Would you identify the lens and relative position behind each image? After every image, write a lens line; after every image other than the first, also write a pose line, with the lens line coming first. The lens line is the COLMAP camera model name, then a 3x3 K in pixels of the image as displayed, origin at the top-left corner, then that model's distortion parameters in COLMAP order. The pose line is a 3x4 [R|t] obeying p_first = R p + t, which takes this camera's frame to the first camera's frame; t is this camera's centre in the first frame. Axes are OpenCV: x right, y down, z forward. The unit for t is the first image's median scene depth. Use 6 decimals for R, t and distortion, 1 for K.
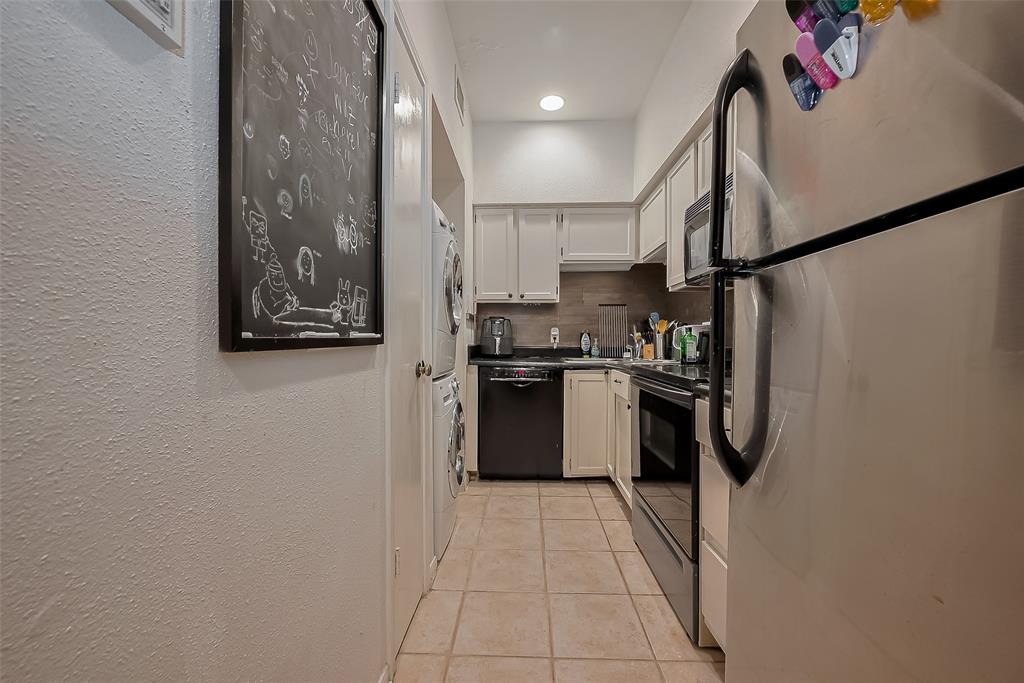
lens RADIAL K [[407.1, 0, 509.5], [0, 407.1, 342.6], [0, 0, 1]] dist [0.002206, -0.000356]
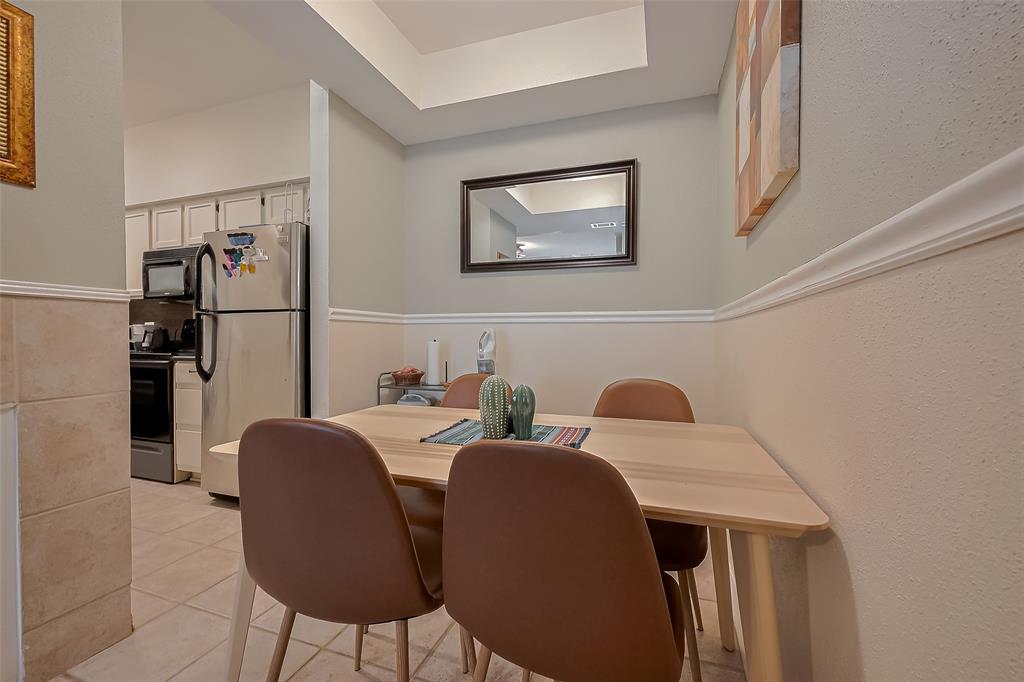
lens RADIAL K [[407.1, 0, 516.5], [0, 407.1, 342.8], [0, 0, 1]] dist [0.002206, -0.000356]
pose [[0.283813, -0.012859, 0.958793, -0.446949], [-0.002375, 0.999898, 0.014114, -0.001651], [-0.958877, -0.006283, 0.283754, -0.550803]]
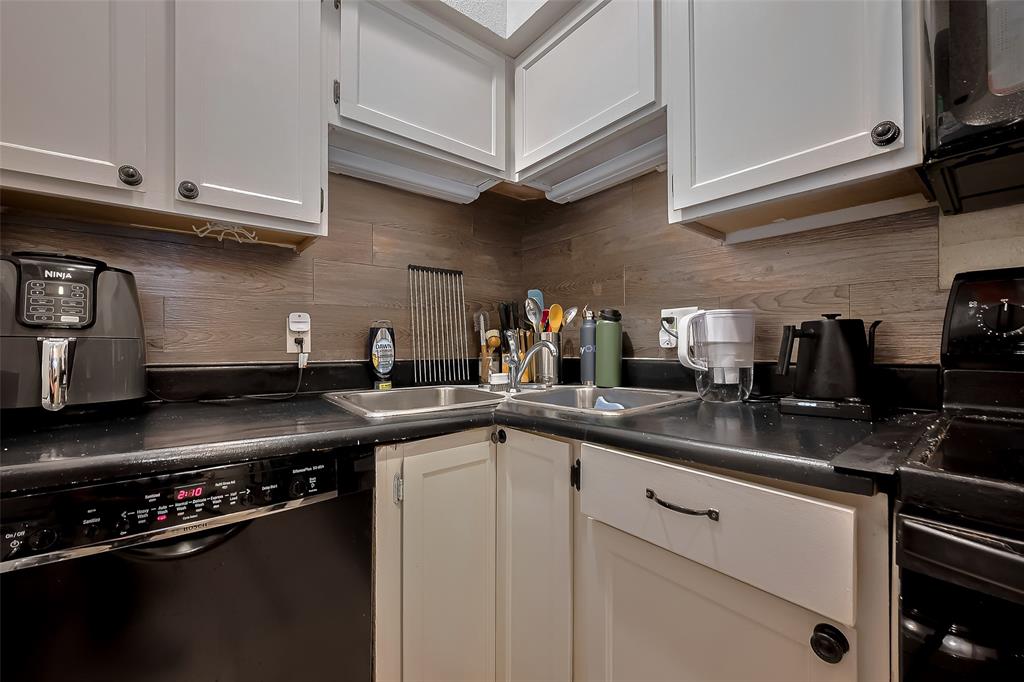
lens RADIAL K [[407.1, 0, 522.3], [0, 407.1, 341.6], [0, 0, 1]] dist [0.002206, -0.000356]
pose [[0.741853, 0.000659, 0.670562, 0.013348], [0.006540, 0.999945, -0.008217, -0.006398], [-0.670530, 0.010481, 0.741808, 0.655928]]
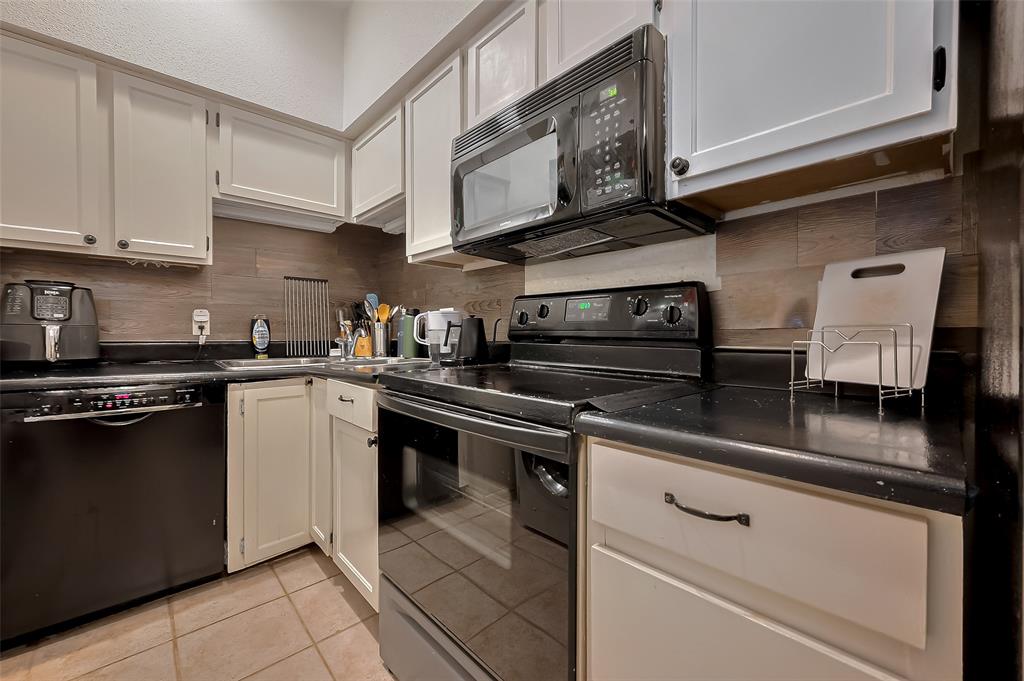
lens RADIAL K [[412.5, 0, 518.6], [0, 412.5, 336.9], [0, 0, 1]] dist [-0.000297, -0.000451]
pose [[0.701941, -0.007966, 0.712191, 0.010036], [0.001611, 0.999953, 0.009597, -0.002329], [-0.712233, -0.005590, 0.701921, 0.290285]]
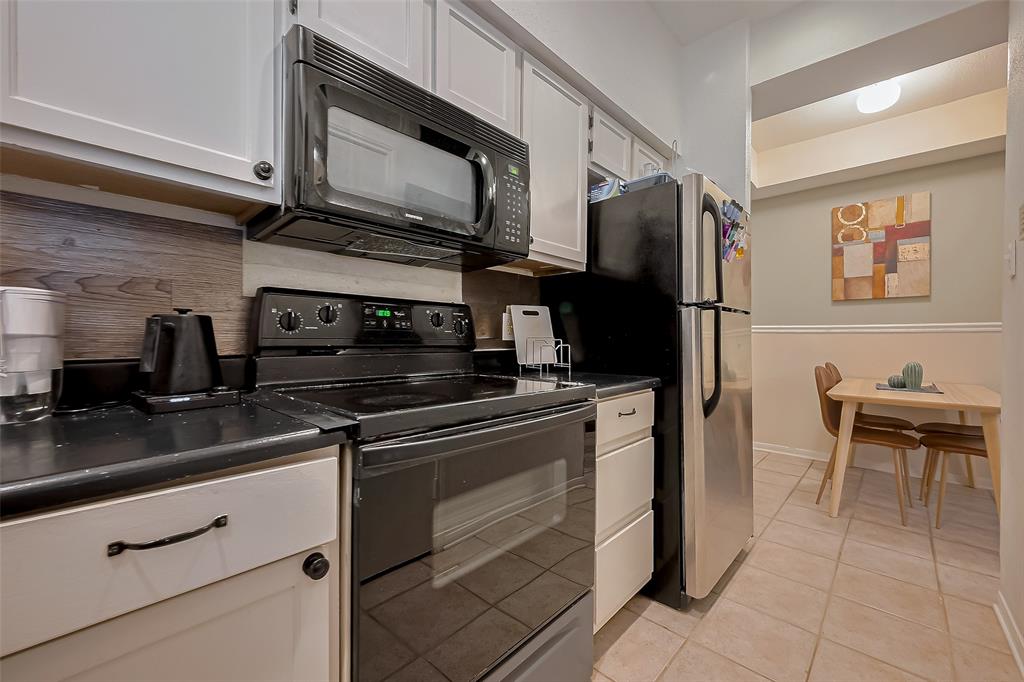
lens RADIAL K [[407.1, 0, 519.7], [0, 407.1, 341.1], [0, 0, 1]] dist [0.002206, -0.000356]
pose [[-0.759139, -0.007758, 0.650882, -0.005245], [-0.002788, 0.999959, 0.008667, -0.006727], [-0.650923, 0.004764, -0.759129, 0.782596]]
